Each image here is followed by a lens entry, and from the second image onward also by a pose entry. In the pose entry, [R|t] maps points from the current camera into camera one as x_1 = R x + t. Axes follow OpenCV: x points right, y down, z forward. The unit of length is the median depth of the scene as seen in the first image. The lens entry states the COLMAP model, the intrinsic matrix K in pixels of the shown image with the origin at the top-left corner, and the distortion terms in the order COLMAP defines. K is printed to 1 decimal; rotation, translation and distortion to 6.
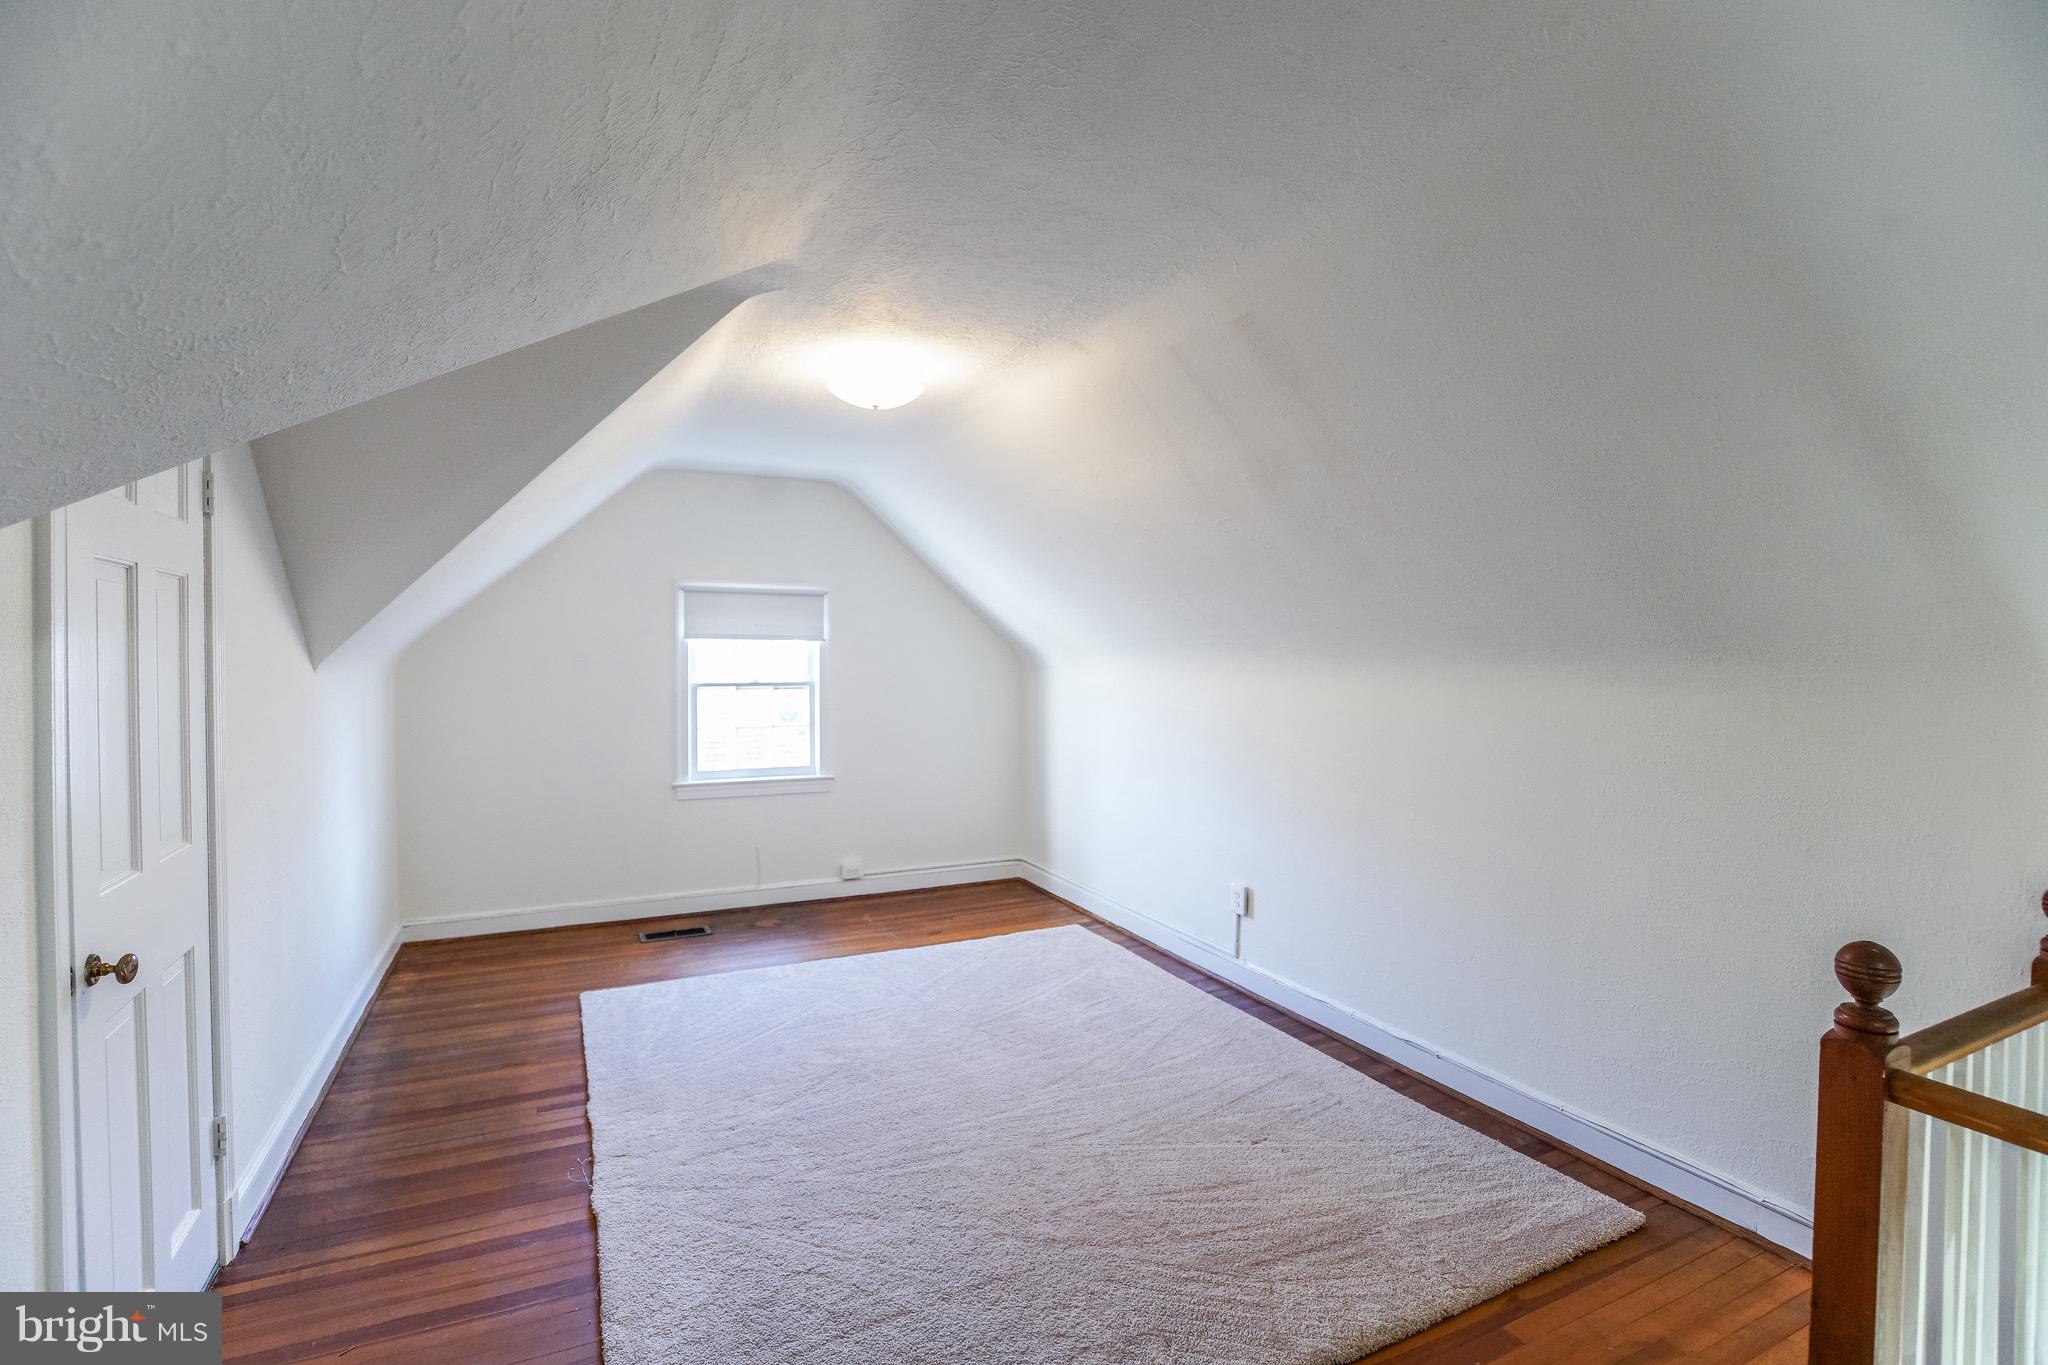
lens RADIAL K [[931.6, 0, 1024.0], [0, 931.6, 682.5], [0, 0, 1]] dist [-0.001339, 0.000053]
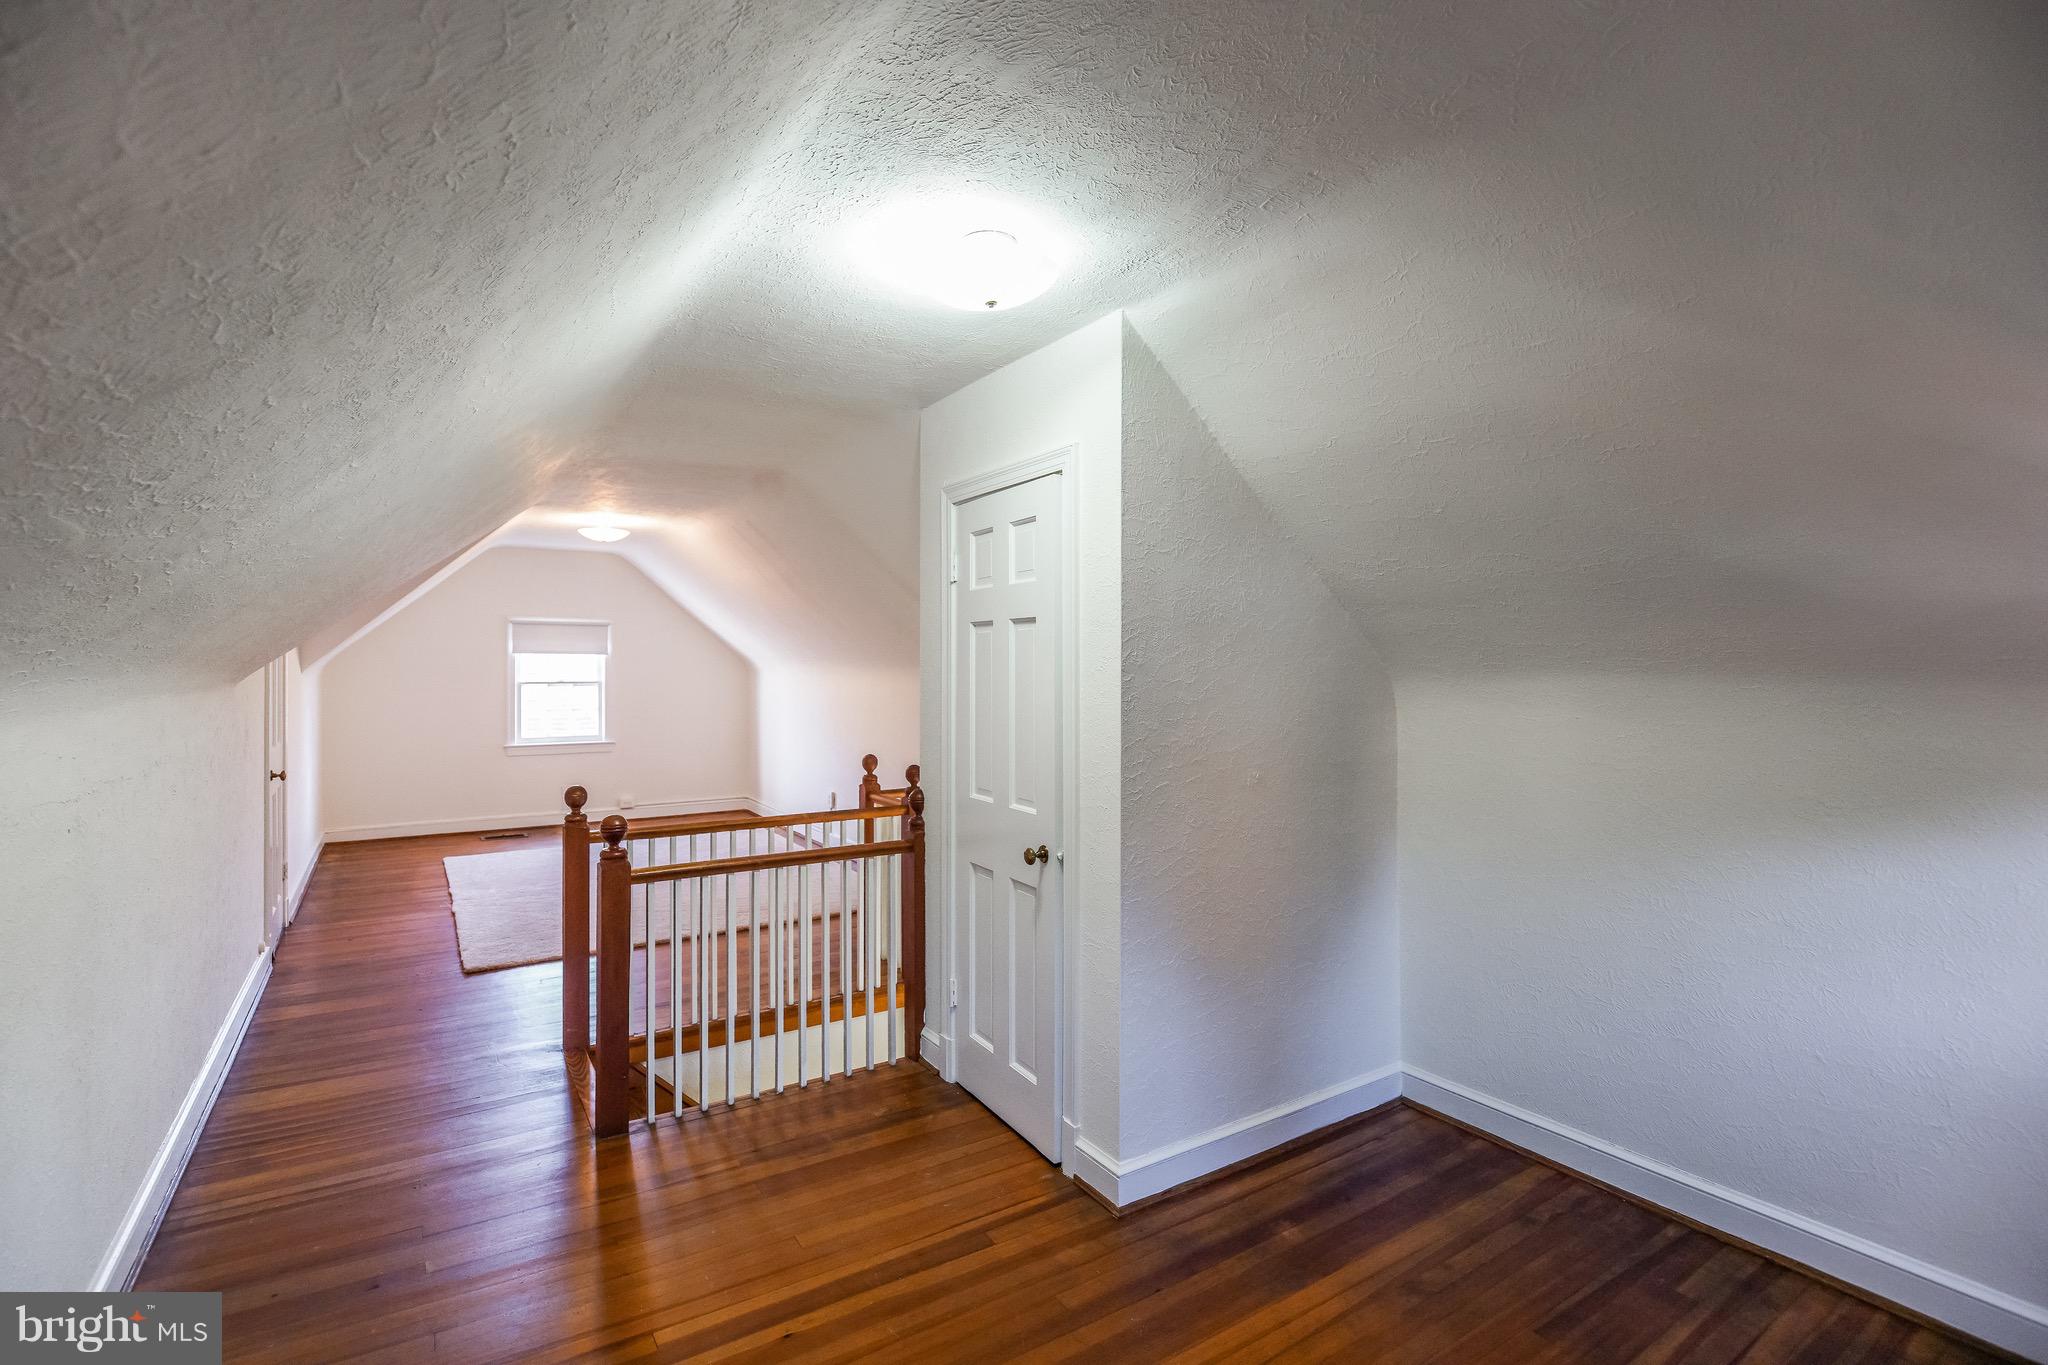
lens RADIAL K [[956.0, 0, 1024.0], [0, 956.0, 682.5], [0, 0, 1]] dist [0.000555, 0.000180]
pose [[0.993643, -0.000996, 0.112575, 0.311651], [0.001855, 0.999970, -0.007525, 0.015548], [-0.112564, 0.007686, 0.993615, -0.701278]]
